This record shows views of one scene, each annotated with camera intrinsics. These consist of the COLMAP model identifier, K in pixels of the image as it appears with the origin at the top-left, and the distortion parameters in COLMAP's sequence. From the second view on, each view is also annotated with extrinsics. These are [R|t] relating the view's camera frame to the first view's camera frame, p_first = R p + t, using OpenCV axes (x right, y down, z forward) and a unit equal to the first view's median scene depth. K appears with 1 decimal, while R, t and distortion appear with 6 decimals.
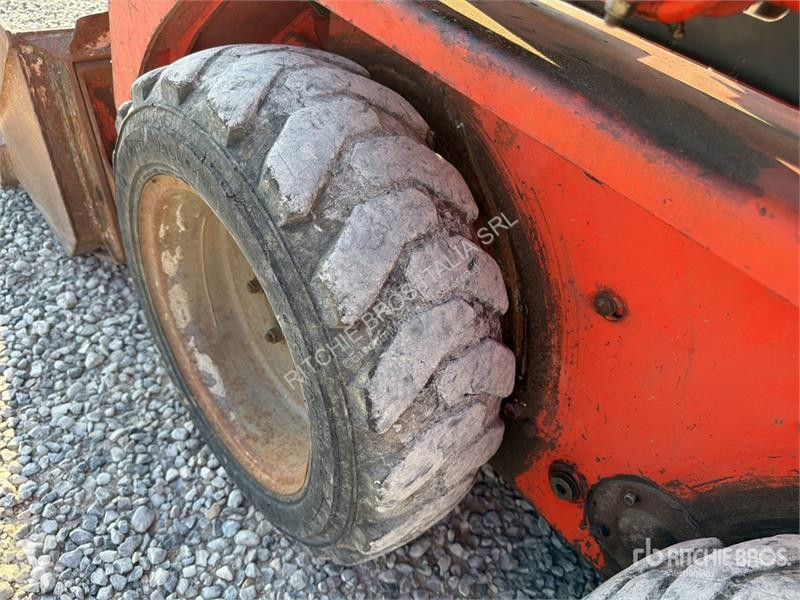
lens RADIAL K [[589.9, 0, 400.0], [0, 589.9, 300.0], [0, 0, 1]] dist [-0.013628, -0.000061]
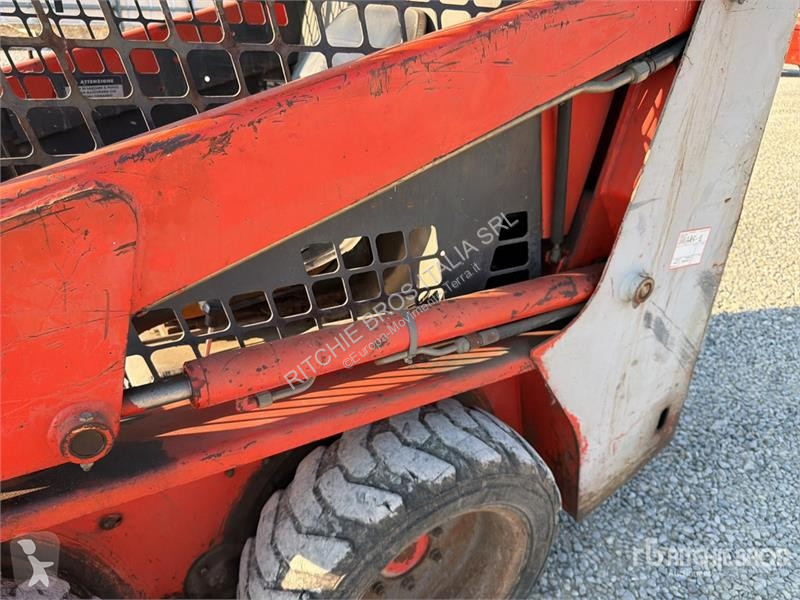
lens RADIAL K [[589.9, 0, 400.0], [0, 589.9, 300.0], [0, 0, 1]] dist [-0.013628, -0.000061]
pose [[0.178002, -0.587307, 0.789548, -0.402800], [0.638822, 0.679267, 0.361253, -0.463802], [-0.748480, 0.440076, 0.496096, -0.627799]]
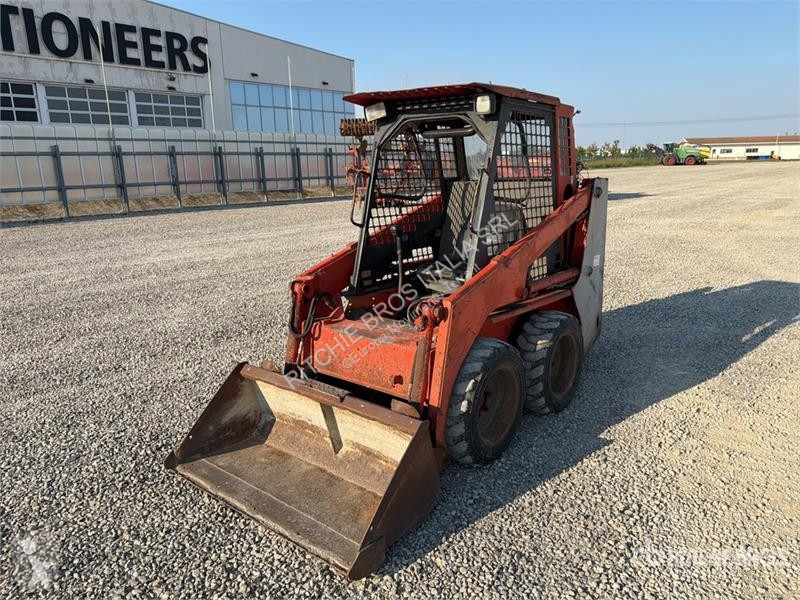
lens RADIAL K [[560.1, 0, 409.0], [0, 560.1, 295.8], [0, 0, 1]] dist [0.085665, -0.119921]
pose [[-0.180632, -0.401813, 0.897730, -4.317822], [0.620415, 0.661698, 0.421001, -3.137013], [-0.763189, 0.633011, 0.129767, 0.615750]]
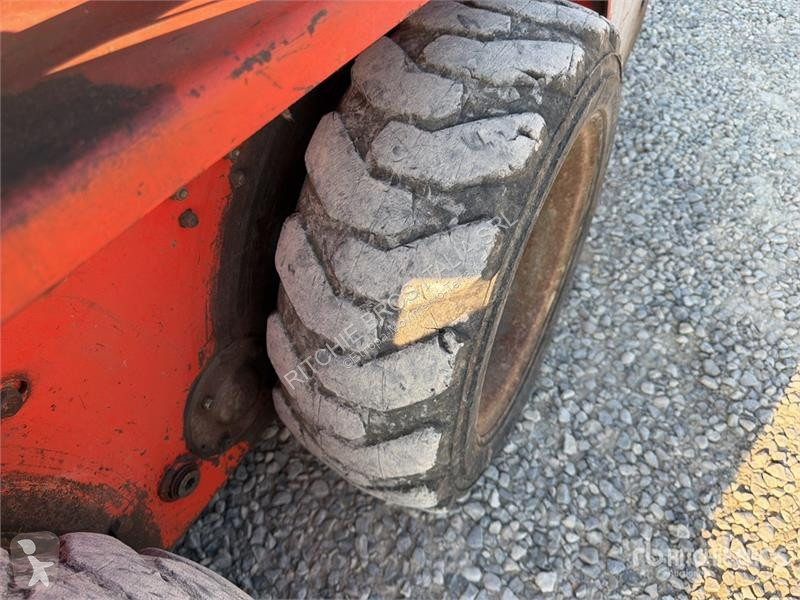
lens RADIAL K [[589.9, 0, 400.0], [0, 589.9, 300.0], [0, 0, 1]] dist [-0.013628, -0.000061]
pose [[-0.336312, -0.799636, 0.497470, -0.065177], [0.608362, 0.218760, 0.762915, -0.270983], [-0.718881, 0.559220, 0.412897, 0.301364]]
